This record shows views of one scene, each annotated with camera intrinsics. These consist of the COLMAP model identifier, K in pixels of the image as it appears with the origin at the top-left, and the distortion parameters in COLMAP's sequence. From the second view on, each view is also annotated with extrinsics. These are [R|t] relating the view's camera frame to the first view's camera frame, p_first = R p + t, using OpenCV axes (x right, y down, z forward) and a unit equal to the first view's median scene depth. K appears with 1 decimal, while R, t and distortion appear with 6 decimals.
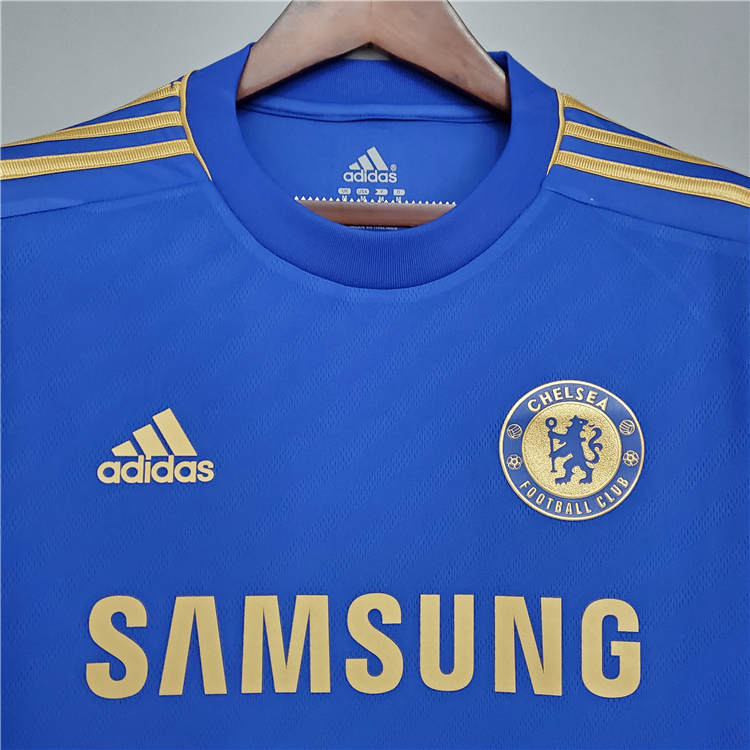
lens RADIAL K [[810.1, 0, 373.0], [0, 810.1, 359.4], [0, 0, 1]] dist [0.021796, 0.000000]
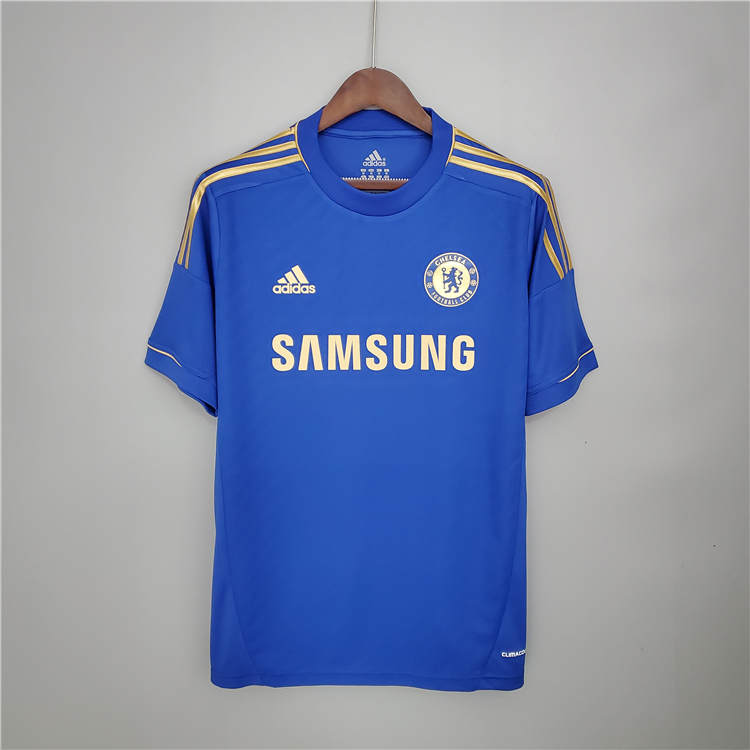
lens RADIAL K [[810.1, 0, 382.8], [0, 810.1, 397.9], [0, 0, 1]] dist [0.021796, 0.000000]
pose [[0.999425, -0.002631, -0.033794, 0.112349], [0.010803, 0.969716, 0.243996, -0.160152], [0.032129, -0.244221, 0.969187, -1.637082]]
